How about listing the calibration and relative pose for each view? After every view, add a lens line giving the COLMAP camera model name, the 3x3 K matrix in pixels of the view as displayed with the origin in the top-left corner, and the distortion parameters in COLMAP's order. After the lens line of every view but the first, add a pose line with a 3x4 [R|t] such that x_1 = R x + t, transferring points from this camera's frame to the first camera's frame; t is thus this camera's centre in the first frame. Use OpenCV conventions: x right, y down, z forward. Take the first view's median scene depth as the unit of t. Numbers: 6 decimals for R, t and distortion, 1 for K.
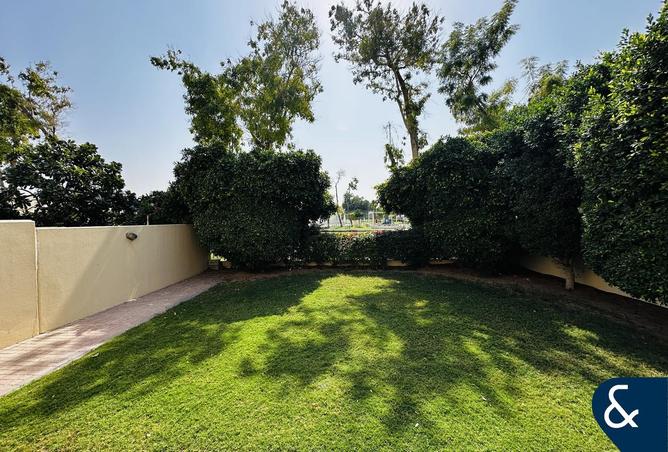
lens RADIAL K [[286.1, 0, 334.0], [0, 286.1, 226.0], [0, 0, 1]] dist [-0.000089, -0.000019]
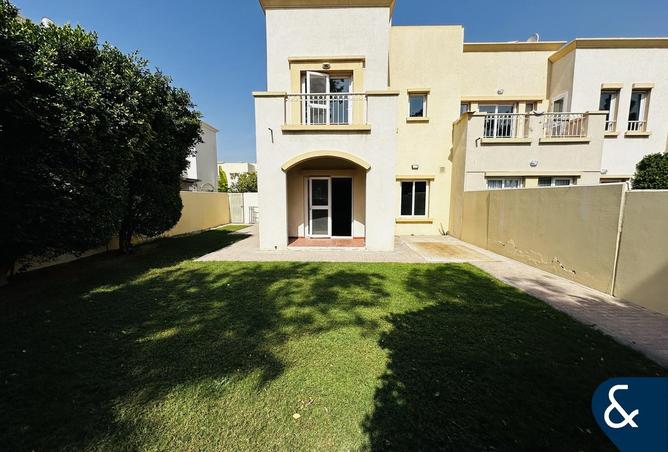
lens RADIAL K [[286.1, 0, 334.0], [0, 286.1, 226.0], [0, 0, 1]] dist [-0.000089, -0.000019]
pose [[-0.999946, 0.008874, 0.005366, -0.046295], [0.009512, 0.990994, 0.133568, -0.012361], [-0.004132, 0.133611, -0.991025, 2.009168]]
